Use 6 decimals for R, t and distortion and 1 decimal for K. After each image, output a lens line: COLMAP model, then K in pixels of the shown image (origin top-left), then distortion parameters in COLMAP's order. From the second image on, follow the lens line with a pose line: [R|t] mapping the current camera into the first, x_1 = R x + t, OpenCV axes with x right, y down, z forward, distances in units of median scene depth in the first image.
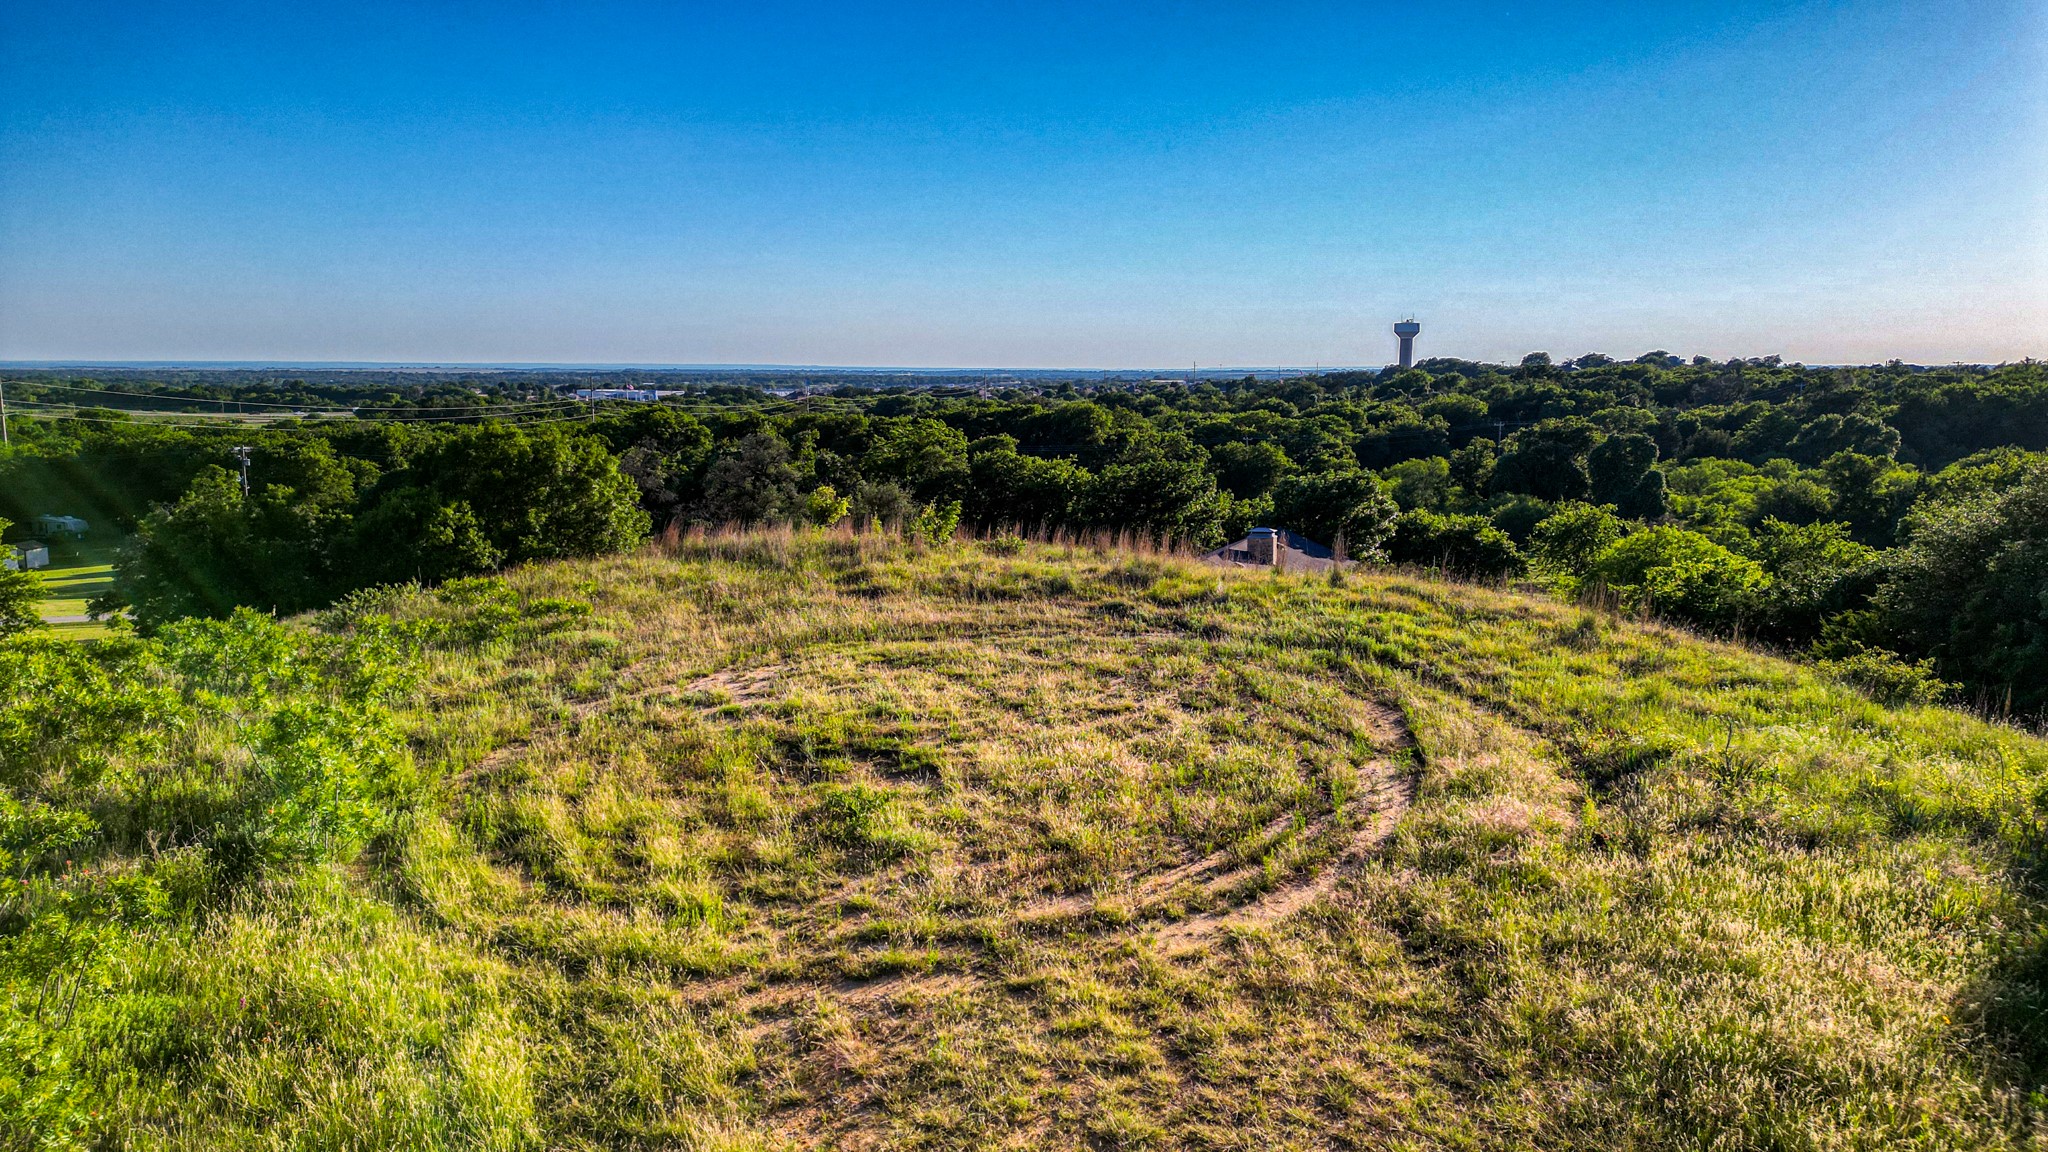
lens RADIAL K [[1421.5, 0, 1018.0], [0, 1421.5, 586.9], [0, 0, 1]] dist [0.091461, -0.100774]
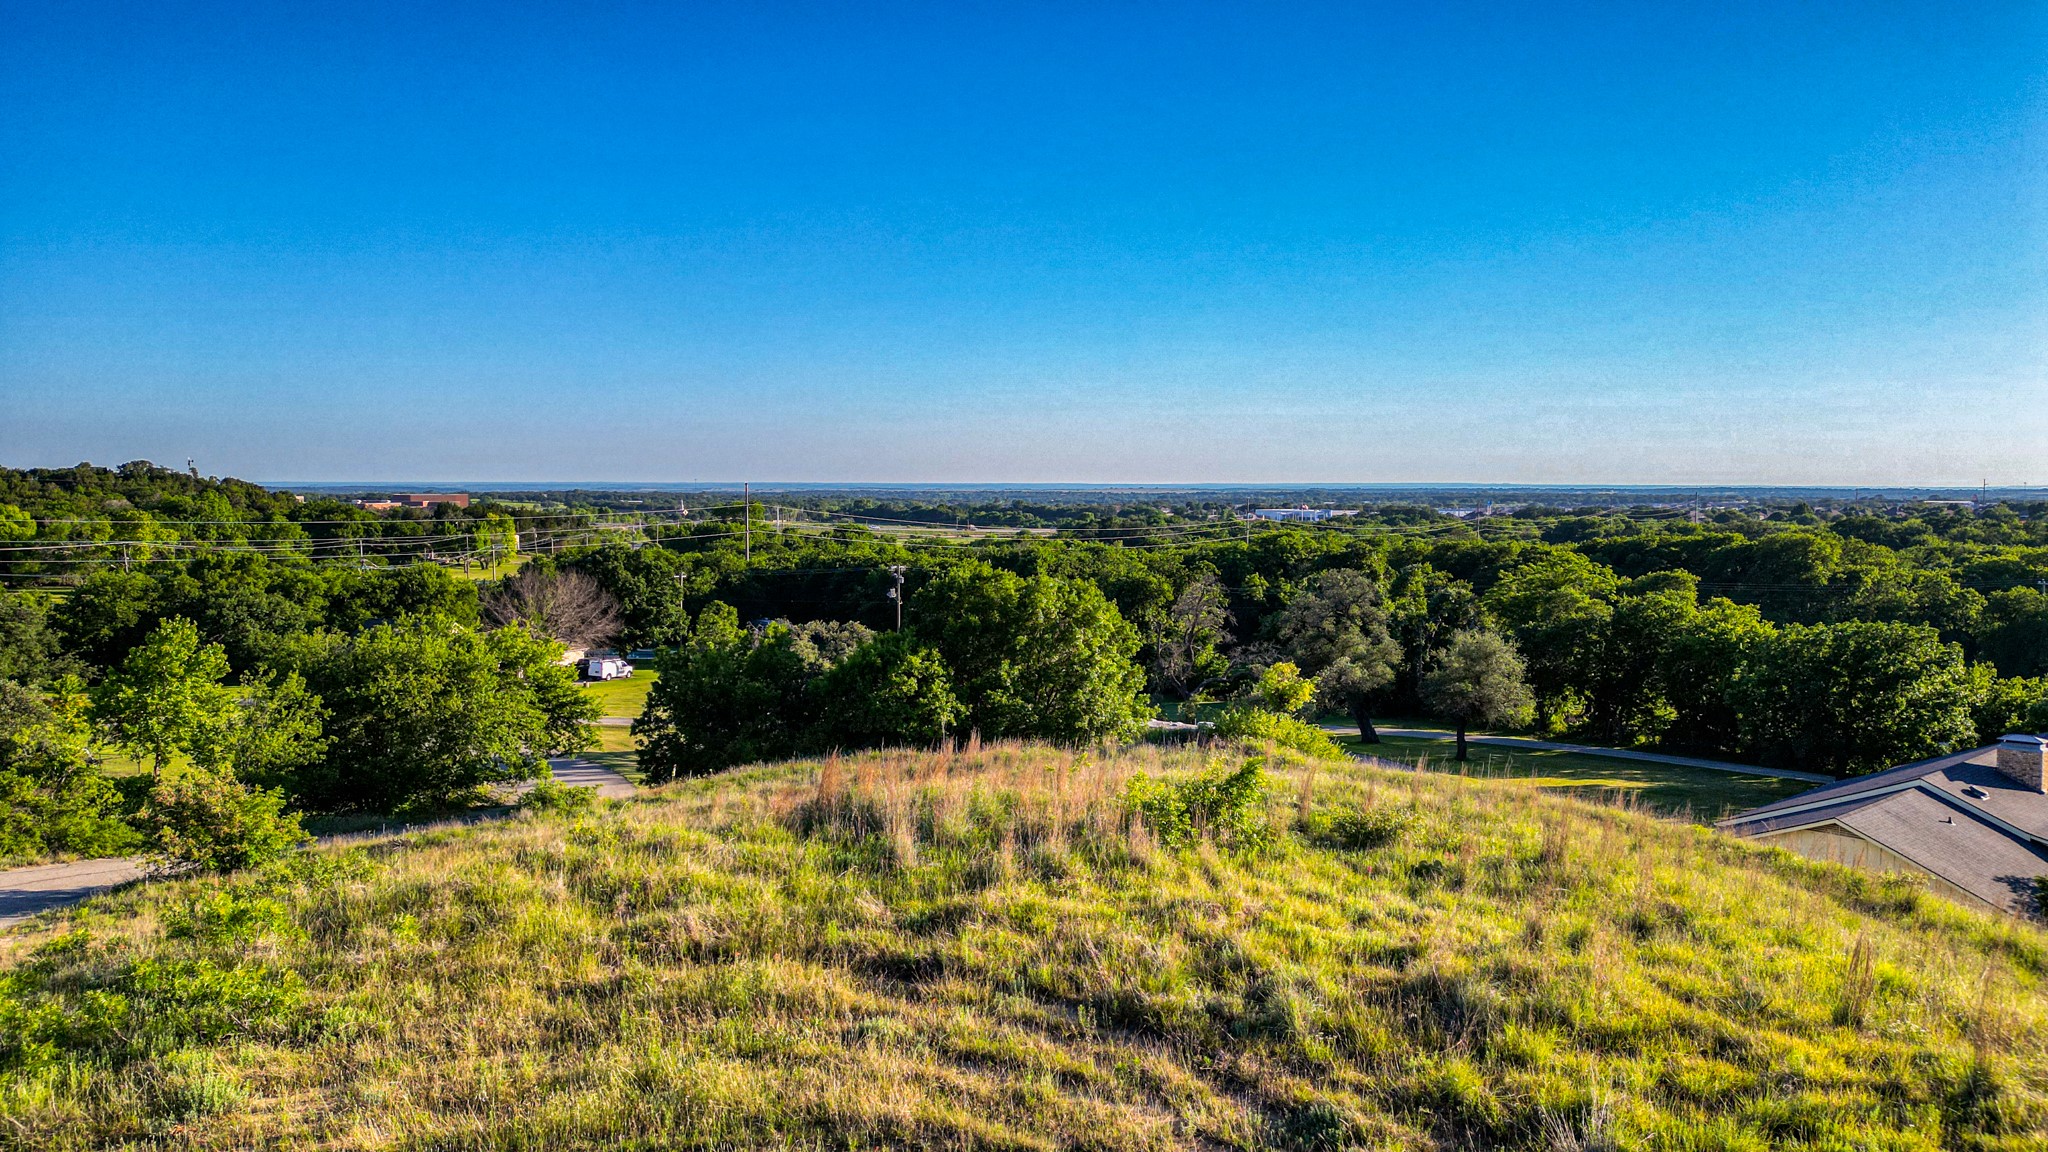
lens RADIAL K [[1421.5, 0, 1018.0], [0, 1421.5, 586.9], [0, 0, 1]] dist [0.091461, -0.100774]
pose [[0.892222, 0.032899, -0.450396, 0.021159], [-0.069583, 0.995448, -0.065130, -0.013381], [0.446203, 0.089450, 0.890450, 0.065692]]
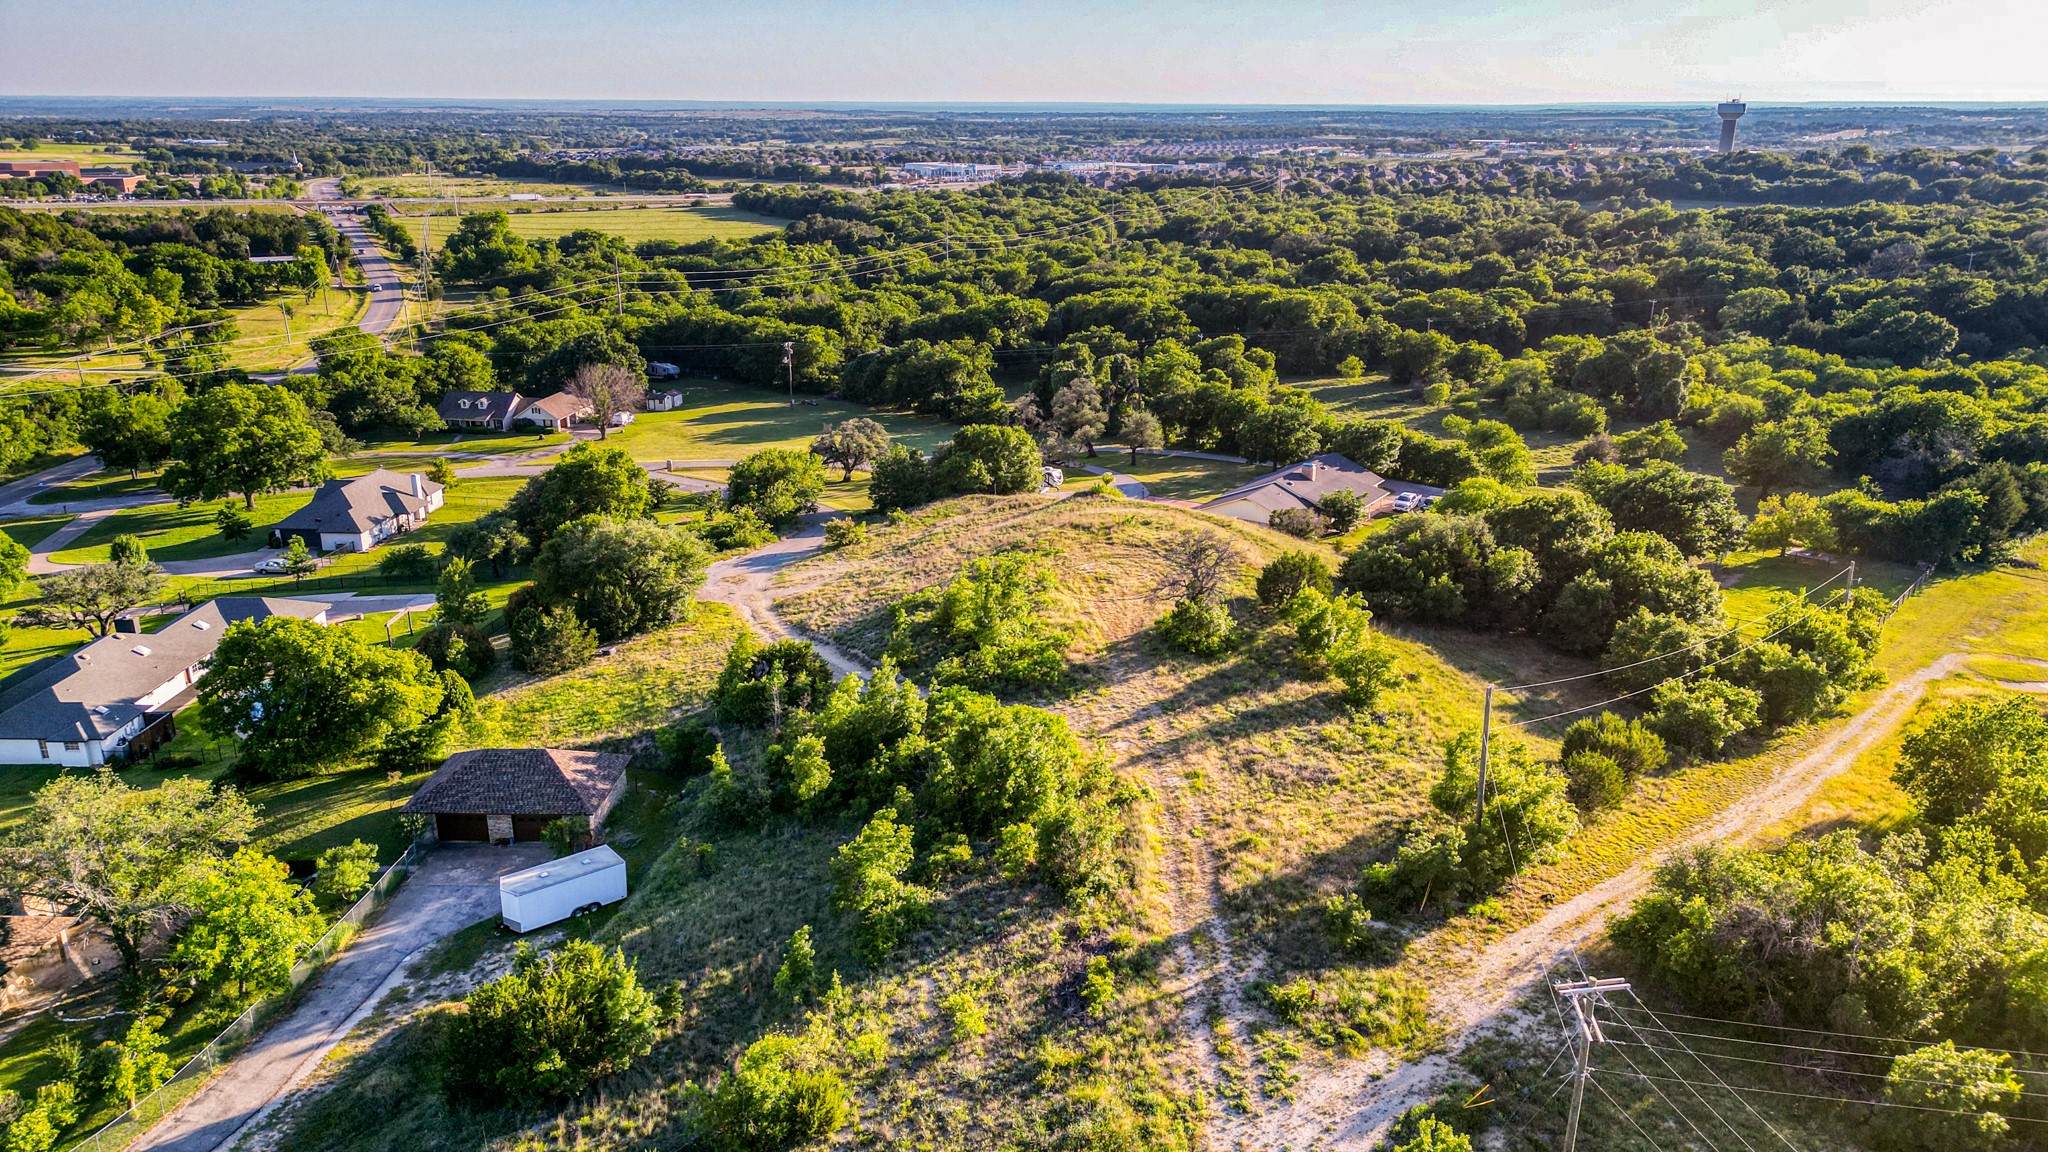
lens RADIAL K [[1421.5, 0, 1018.0], [0, 1421.5, 586.9], [0, 0, 1]] dist [0.091461, -0.100774]
pose [[0.977882, 0.068242, -0.197714, 0.074056], [-0.033216, 0.983949, 0.175330, -0.091419], [0.206505, -0.164884, 0.964453, -0.507616]]
